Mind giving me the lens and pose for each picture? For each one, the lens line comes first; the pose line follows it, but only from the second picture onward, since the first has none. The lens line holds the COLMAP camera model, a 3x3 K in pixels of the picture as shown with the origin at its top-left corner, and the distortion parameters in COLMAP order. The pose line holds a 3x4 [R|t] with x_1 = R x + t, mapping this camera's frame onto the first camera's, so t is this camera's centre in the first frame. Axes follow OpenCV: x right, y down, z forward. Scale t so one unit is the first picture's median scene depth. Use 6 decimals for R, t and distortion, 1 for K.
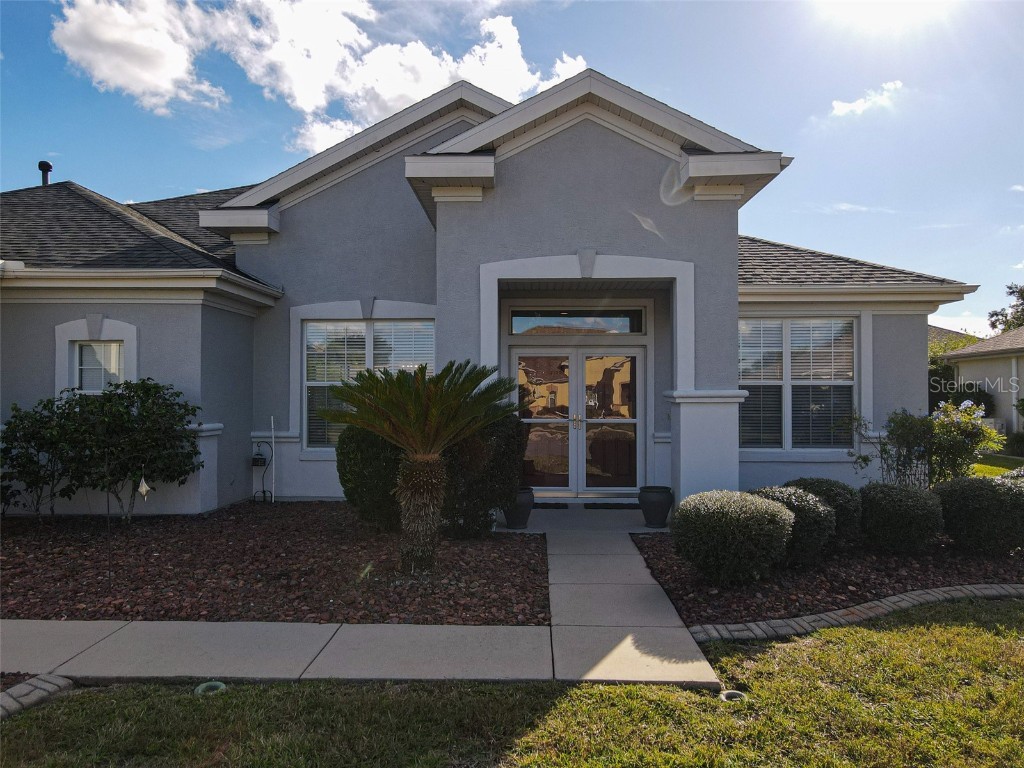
lens RADIAL K [[753.9, 0, 512.0], [0, 753.9, 384.0], [0, 0, 1]] dist [0.006660, 0.010331]
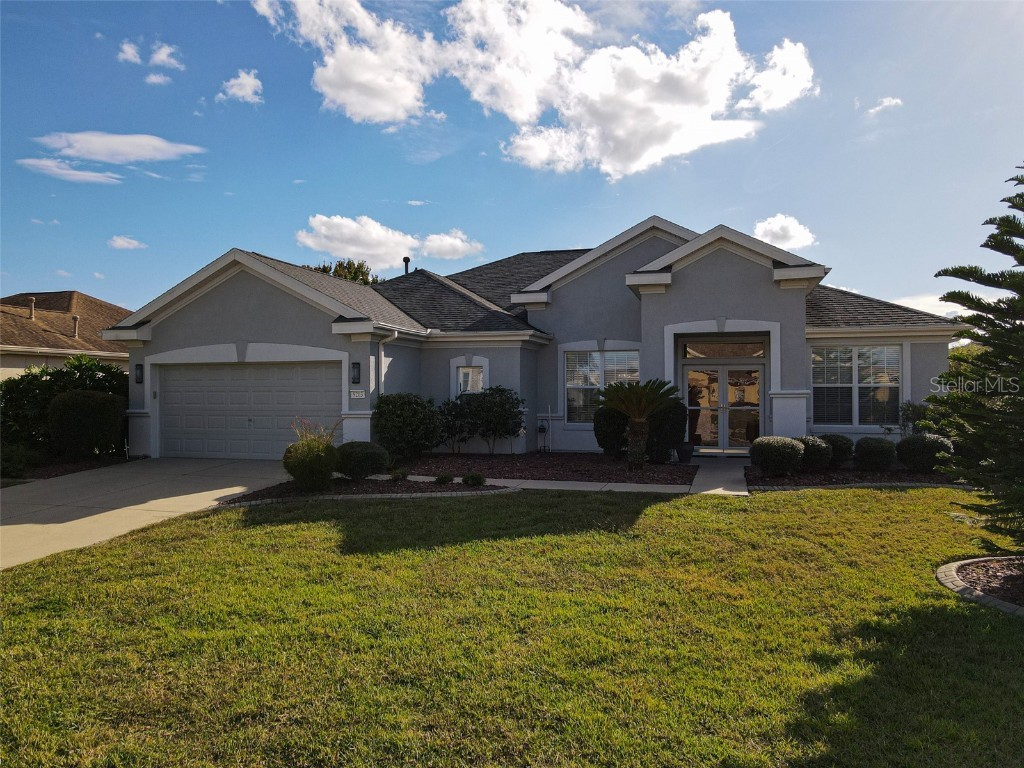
lens RADIAL K [[753.9, 0, 512.0], [0, 753.9, 384.0], [0, 0, 1]] dist [0.006660, 0.010331]
pose [[0.968163, -0.005588, -0.250257, 0.063516], [0.006464, 0.999976, 0.002680, -0.017016], [0.250236, -0.004213, 0.968176, -0.975974]]
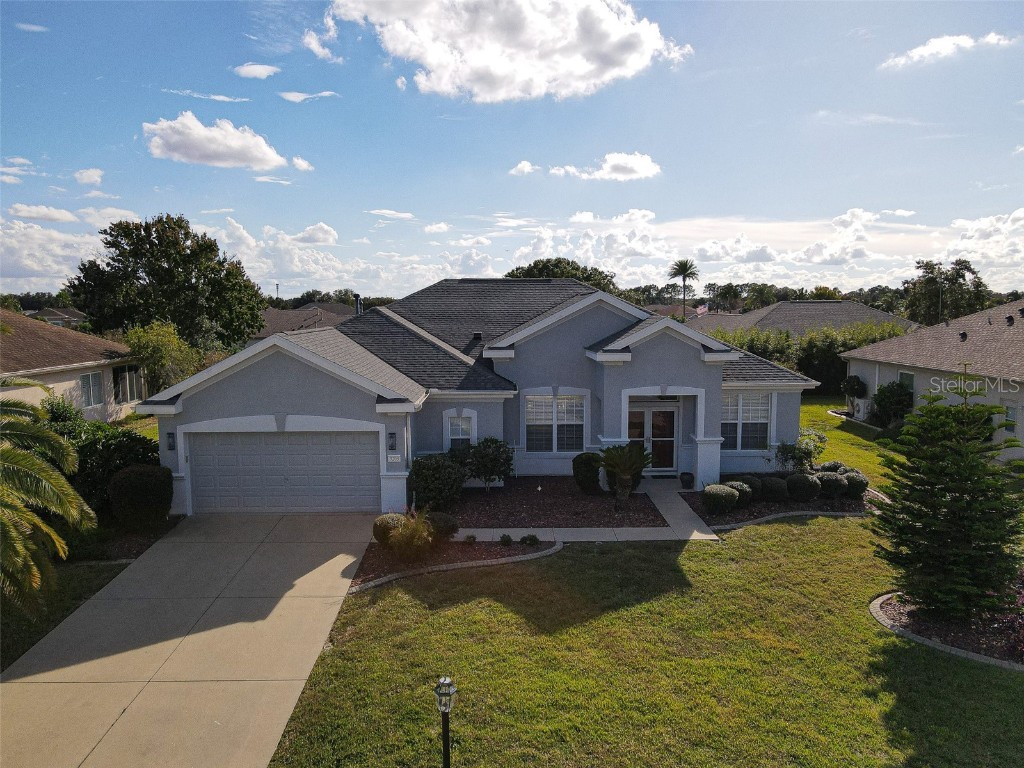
lens RADIAL K [[756.3, 0, 512.0], [0, 756.3, 384.0], [0, 0, 1]] dist [0.007809, 0.006443]
pose [[0.998734, -0.011084, 0.049062, -0.537448], [0.005125, 0.992767, 0.119948, -0.487296], [-0.050037, -0.119545, 0.991567, -1.509845]]
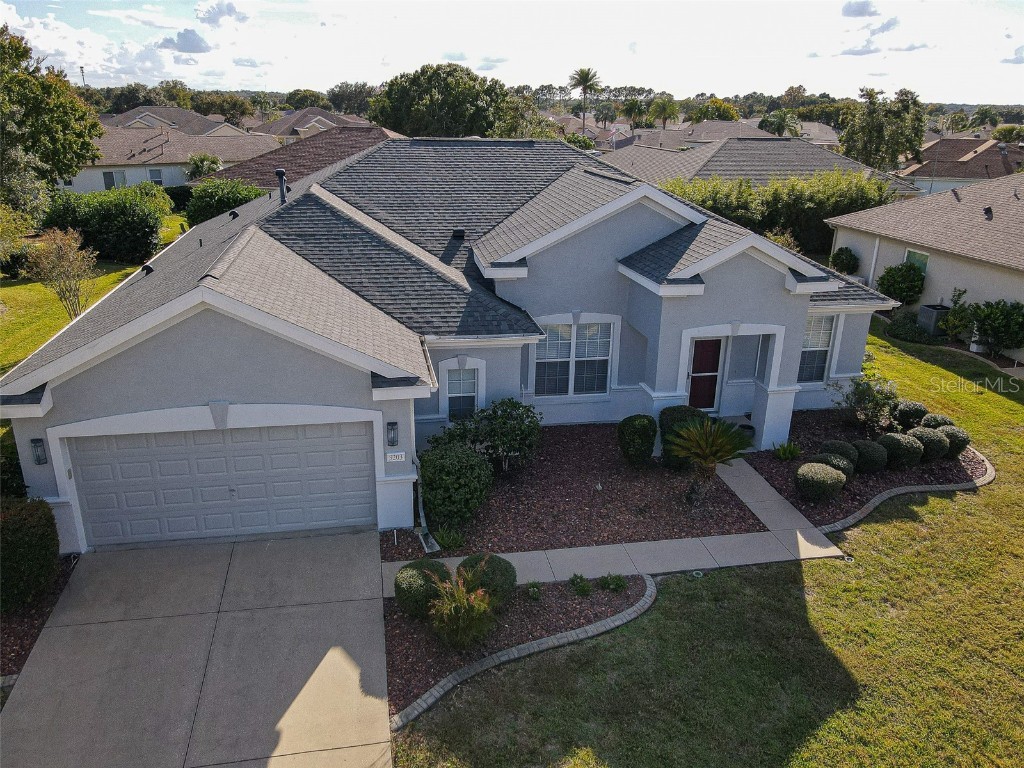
lens RADIAL K [[775.0, 0, 512.0], [0, 775.0, 384.0], [0, 0, 1]] dist [0.008651, 0.008307]
pose [[0.974623, -0.058878, 0.215970, -0.888583], [-0.022168, 0.934662, 0.354846, -0.714202], [-0.222752, -0.350629, 0.909638, -0.721598]]
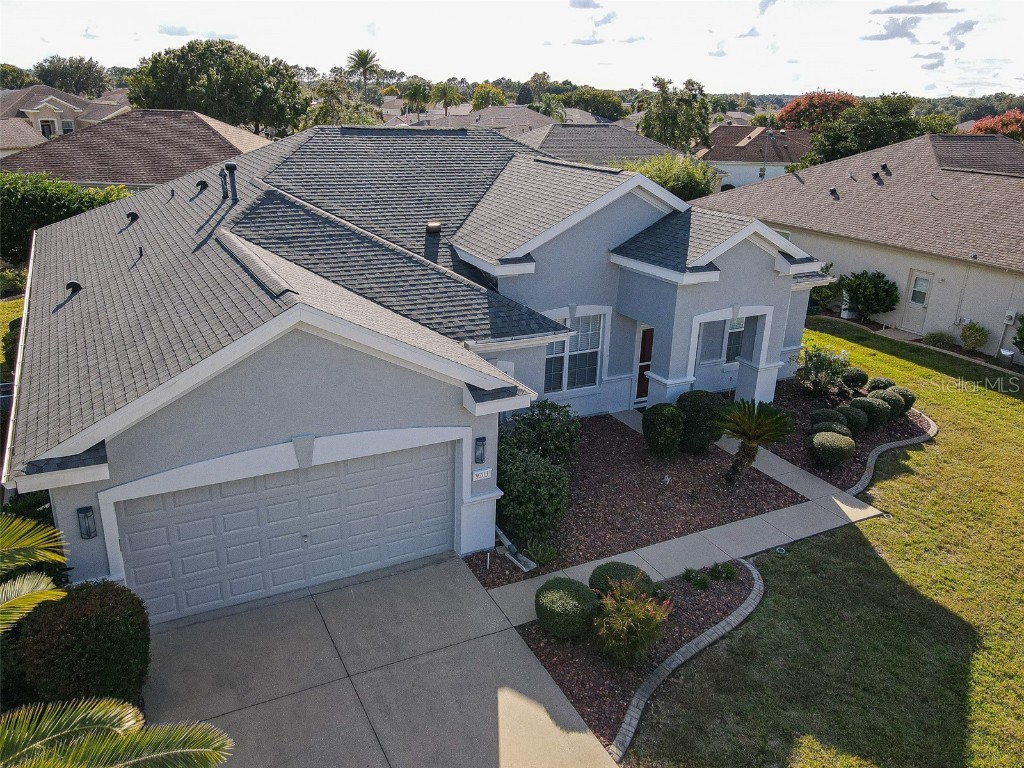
lens RADIAL K [[792.2, 0, 512.0], [0, 792.2, 384.0], [0, 0, 1]] dist [0.008706, 0.007870]
pose [[0.862412, -0.147545, 0.484227, -1.451660], [-0.040512, 0.933394, 0.356560, -0.703049], [-0.504583, -0.327118, 0.798993, -0.441535]]
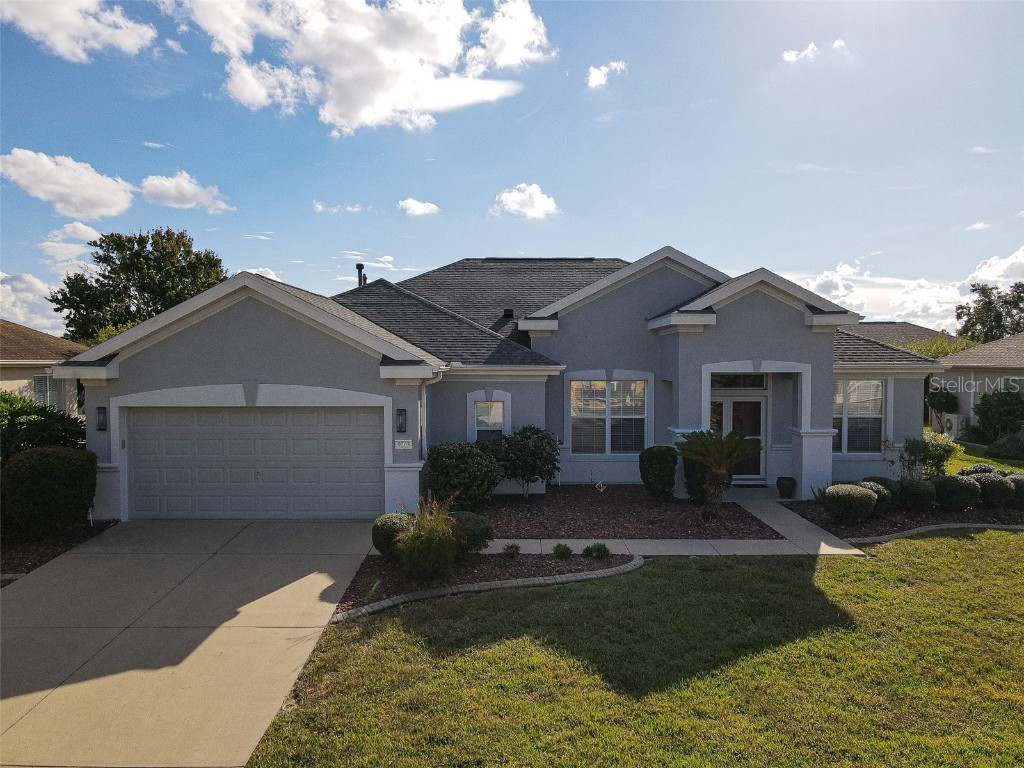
lens RADIAL K [[758.2, 0, 512.0], [0, 758.2, 384.0], [0, 0, 1]] dist [-0.002342, 0.032133]
pose [[0.999280, -0.002387, 0.037854, -0.606304], [0.000490, 0.998747, 0.050035, -0.208023], [-0.037926, -0.049980, 0.998030, -0.932661]]
